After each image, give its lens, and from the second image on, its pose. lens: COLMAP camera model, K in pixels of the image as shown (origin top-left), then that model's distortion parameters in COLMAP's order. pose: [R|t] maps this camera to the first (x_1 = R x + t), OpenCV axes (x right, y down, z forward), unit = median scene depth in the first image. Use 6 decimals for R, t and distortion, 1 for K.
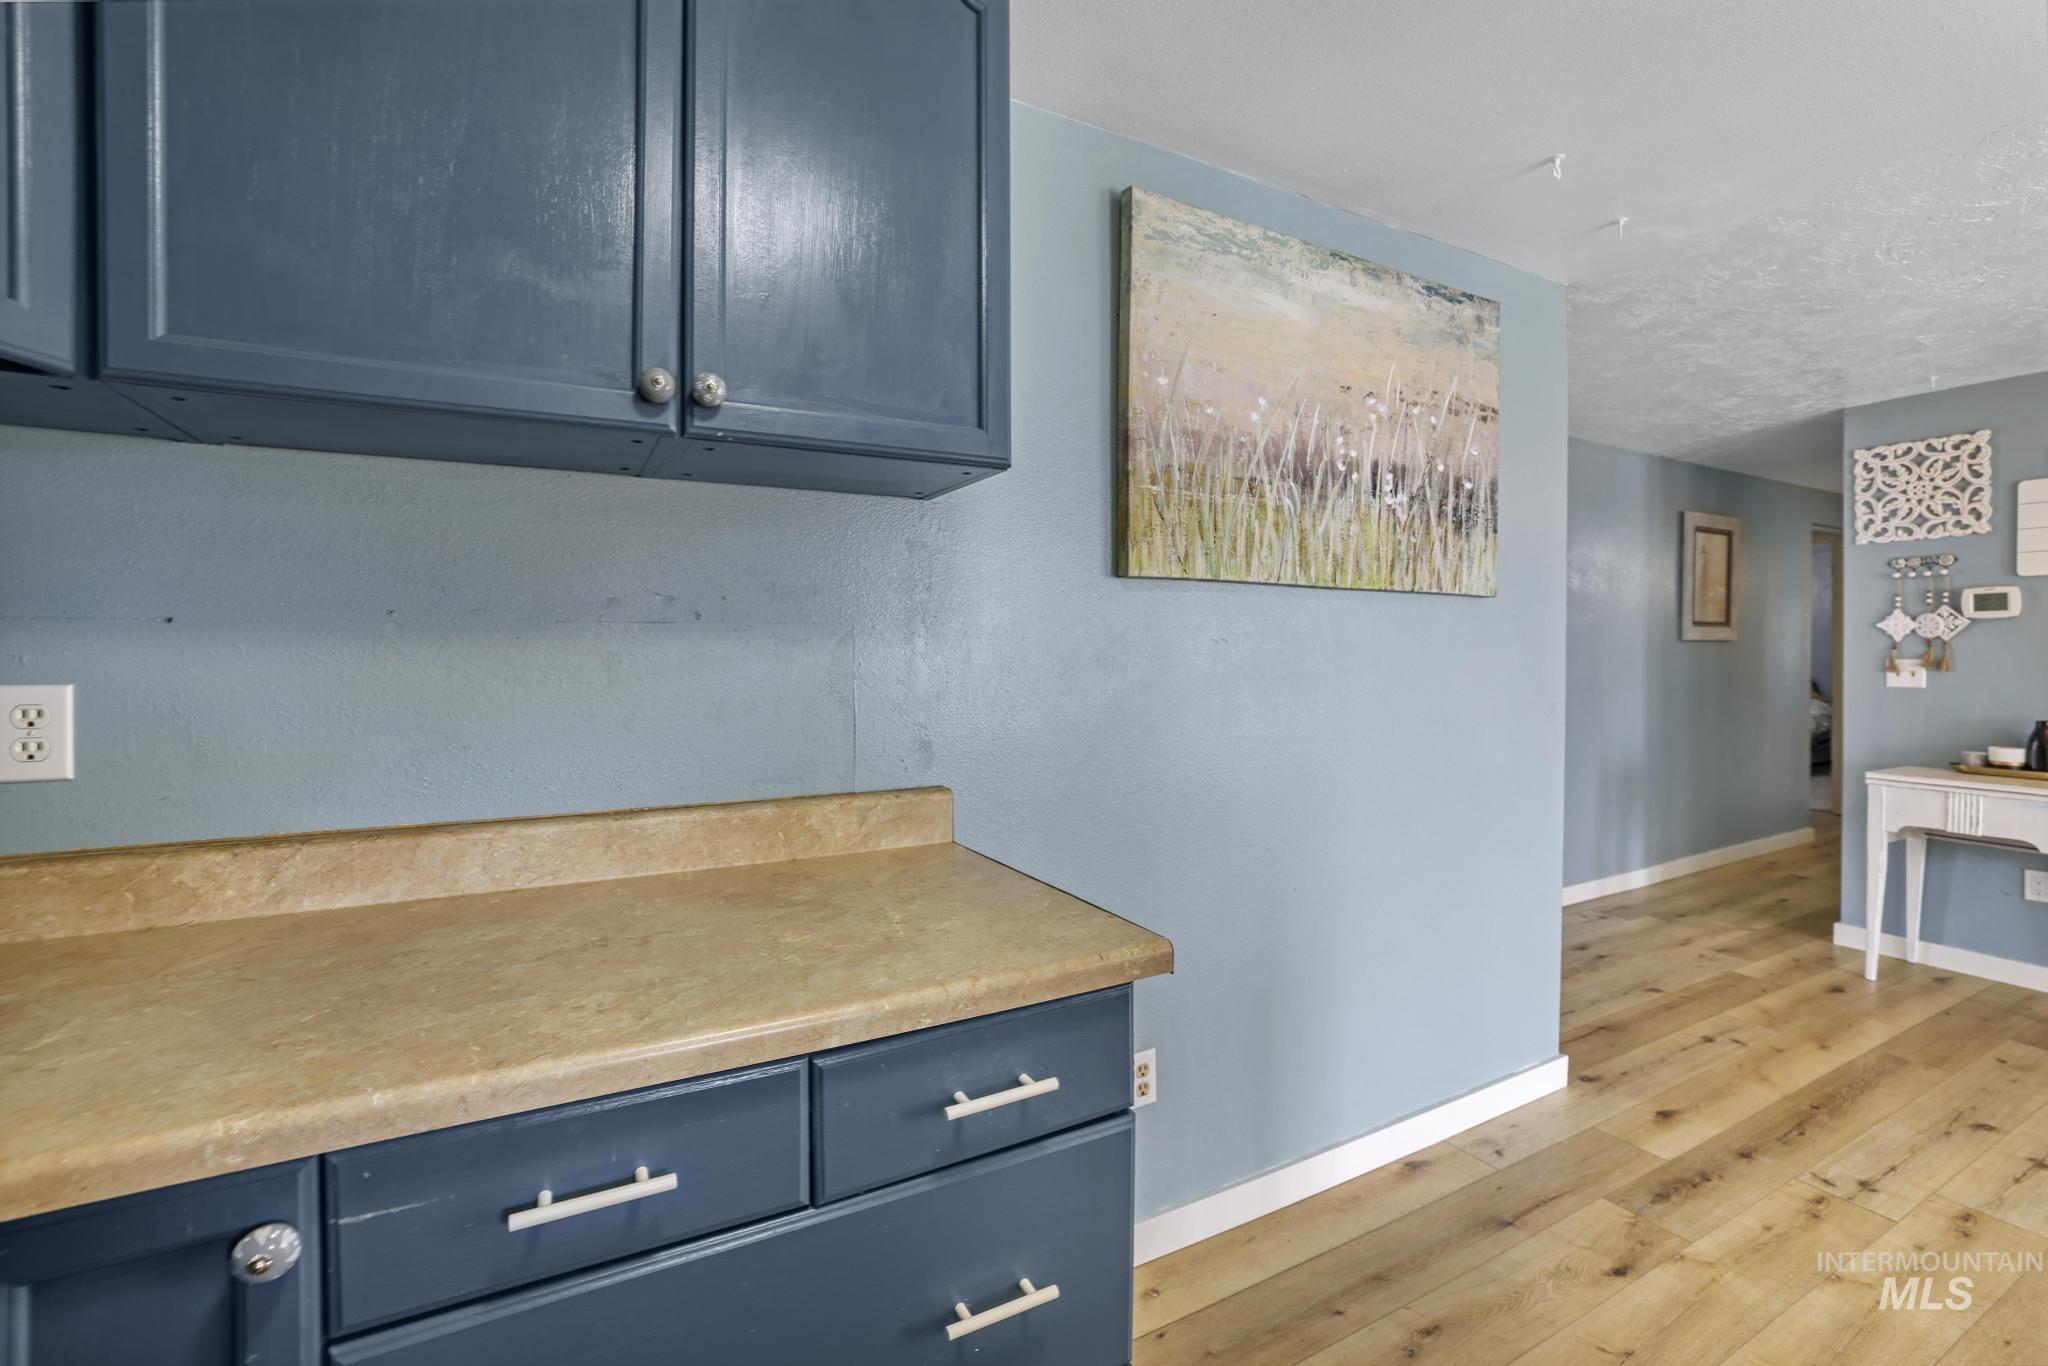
lens RADIAL K [[890.0, 0, 1014.4], [0, 890.0, 667.5], [0, 0, 1]] dist [-0.030846, 0.003260]
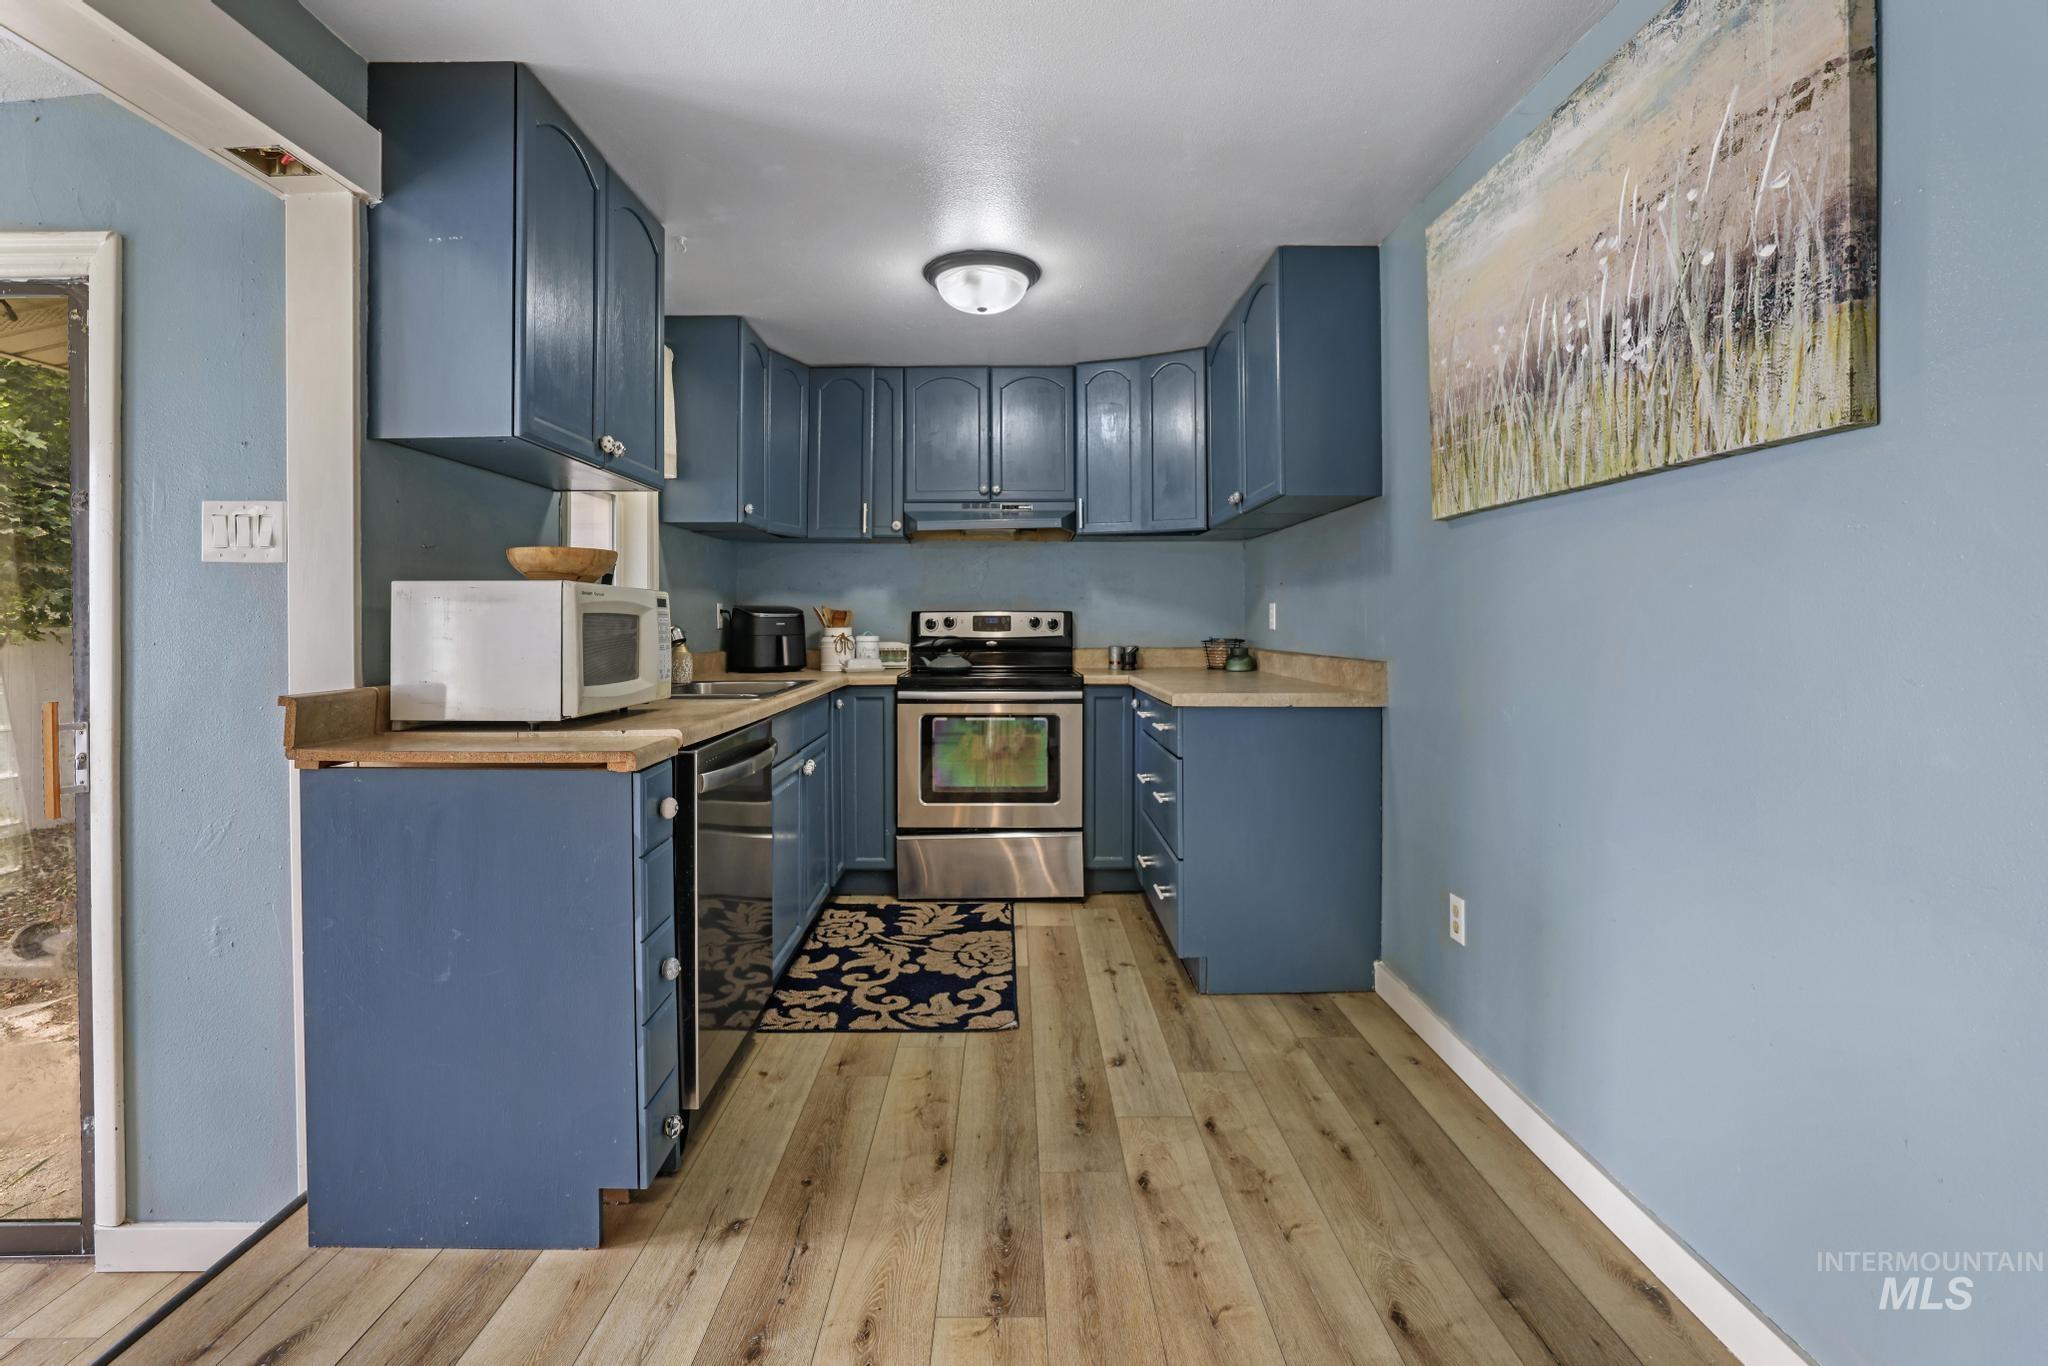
lens RADIAL K [[890.0, 0, 1015.1], [0, 890.0, 623.1], [0, 0, 1]] dist [-0.030846, 0.003260]
pose [[-0.474562, 0.008678, -0.880179, 1.343543], [-0.004480, 0.999915, 0.012275, 0.032097], [0.880211, 0.009769, -0.474482, 0.908318]]
